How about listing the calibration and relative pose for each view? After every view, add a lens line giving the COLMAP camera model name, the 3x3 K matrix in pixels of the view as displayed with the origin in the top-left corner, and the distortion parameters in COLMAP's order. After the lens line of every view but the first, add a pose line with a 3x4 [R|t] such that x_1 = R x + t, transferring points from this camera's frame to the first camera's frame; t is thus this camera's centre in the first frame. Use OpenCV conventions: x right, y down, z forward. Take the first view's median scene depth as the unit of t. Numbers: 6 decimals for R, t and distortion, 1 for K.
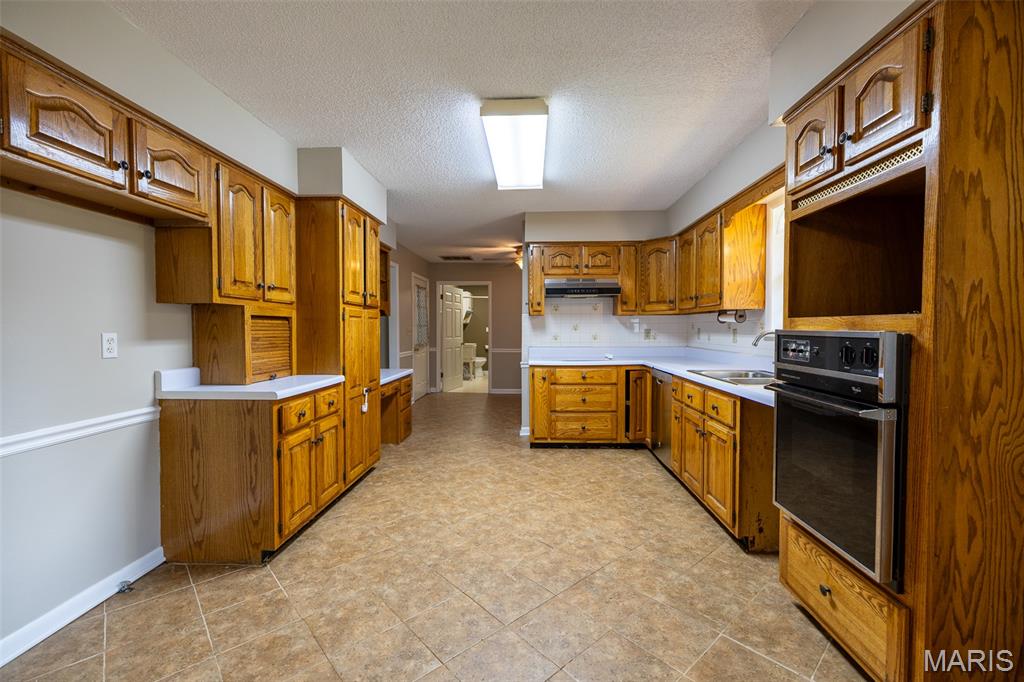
lens RADIAL K [[434.3, 0, 512.5], [0, 434.3, 340.2], [0, 0, 1]] dist [0.001662, -0.000004]
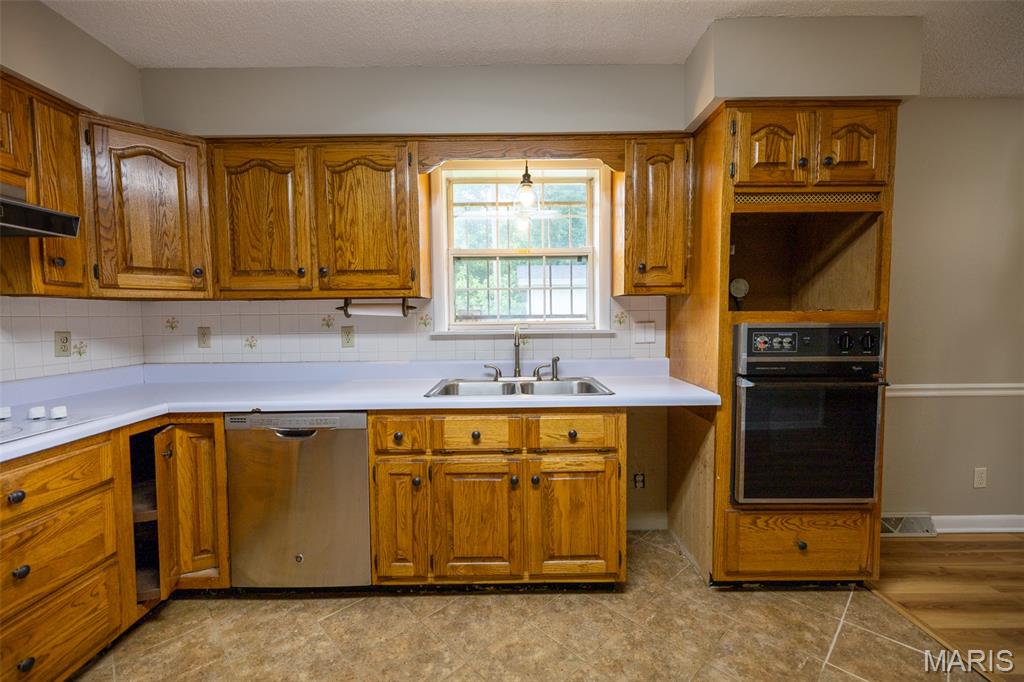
lens RADIAL K [[434.3, 0, 512.5], [0, 434.3, 340.2], [0, 0, 1]] dist [0.001662, -0.000004]
pose [[-0.050375, -0.048117, 0.997571, -0.160869], [0.039386, 0.997966, 0.050125, -0.026874], [-0.997953, 0.041816, -0.048377, 0.763184]]
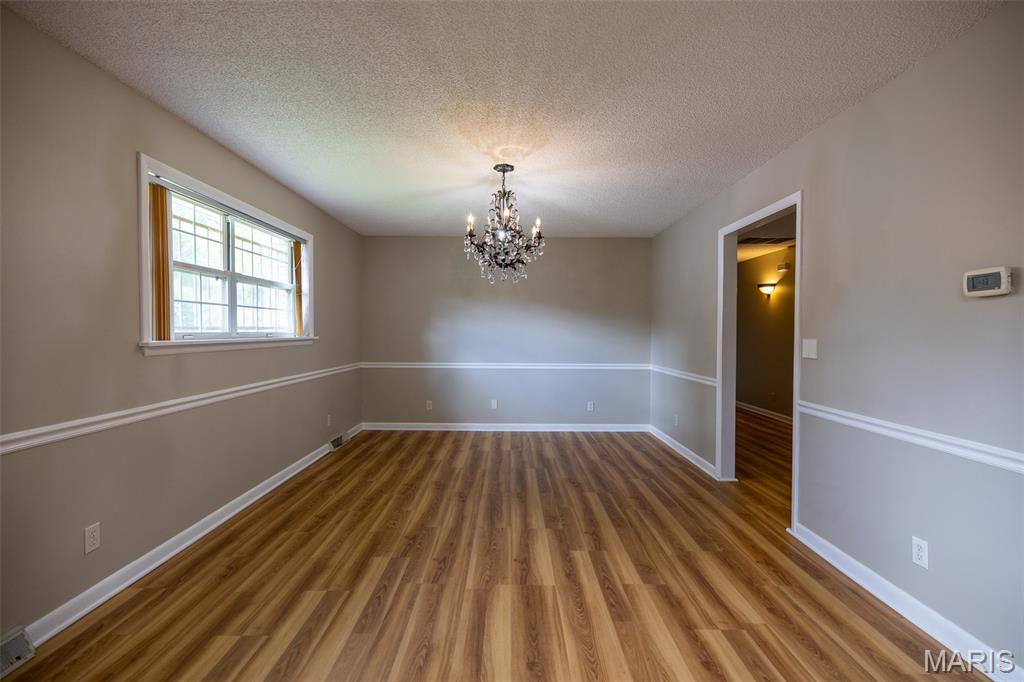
lens RADIAL K [[434.3, 0, 512.5], [0, 434.3, 340.2], [0, 0, 1]] dist [0.001662, -0.000004]
pose [[-0.998608, -0.002701, -0.052684, -0.017615], [-0.005288, 0.998784, 0.049025, -0.020085], [0.052488, 0.049236, -0.997407, 0.561403]]
